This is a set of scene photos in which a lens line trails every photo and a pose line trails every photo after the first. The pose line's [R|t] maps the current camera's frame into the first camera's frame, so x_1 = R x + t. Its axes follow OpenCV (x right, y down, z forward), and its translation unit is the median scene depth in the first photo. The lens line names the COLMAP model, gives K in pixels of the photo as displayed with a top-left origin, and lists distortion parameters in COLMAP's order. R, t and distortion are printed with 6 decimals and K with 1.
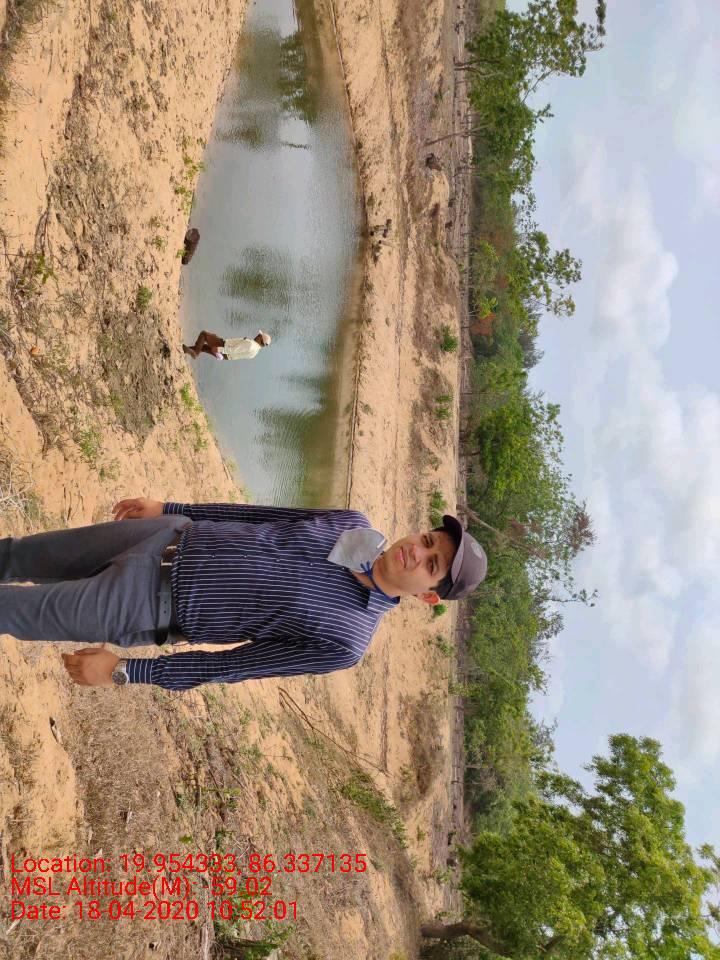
lens RADIAL K [[729.8, 0, 364.5], [0, 729.8, 480.6], [0, 0, 1]] dist [0.053654, -0.053463]
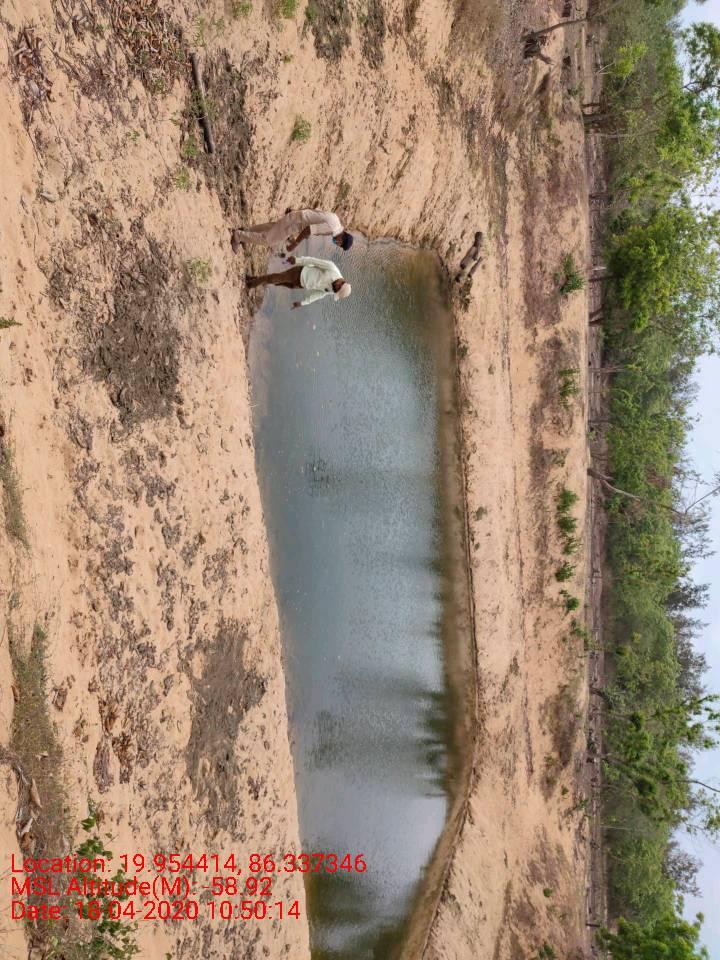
lens RADIAL K [[734.4, 0, 360.0], [0, 734.4, 480.0], [0, 0, 1]] dist [0.049357, -0.054986]
pose [[0.972895, -0.102947, -0.207067, 0.042844], [0.211573, 0.757690, 0.617368, -0.602071], [0.093337, -0.644444, 0.758933, 0.293912]]
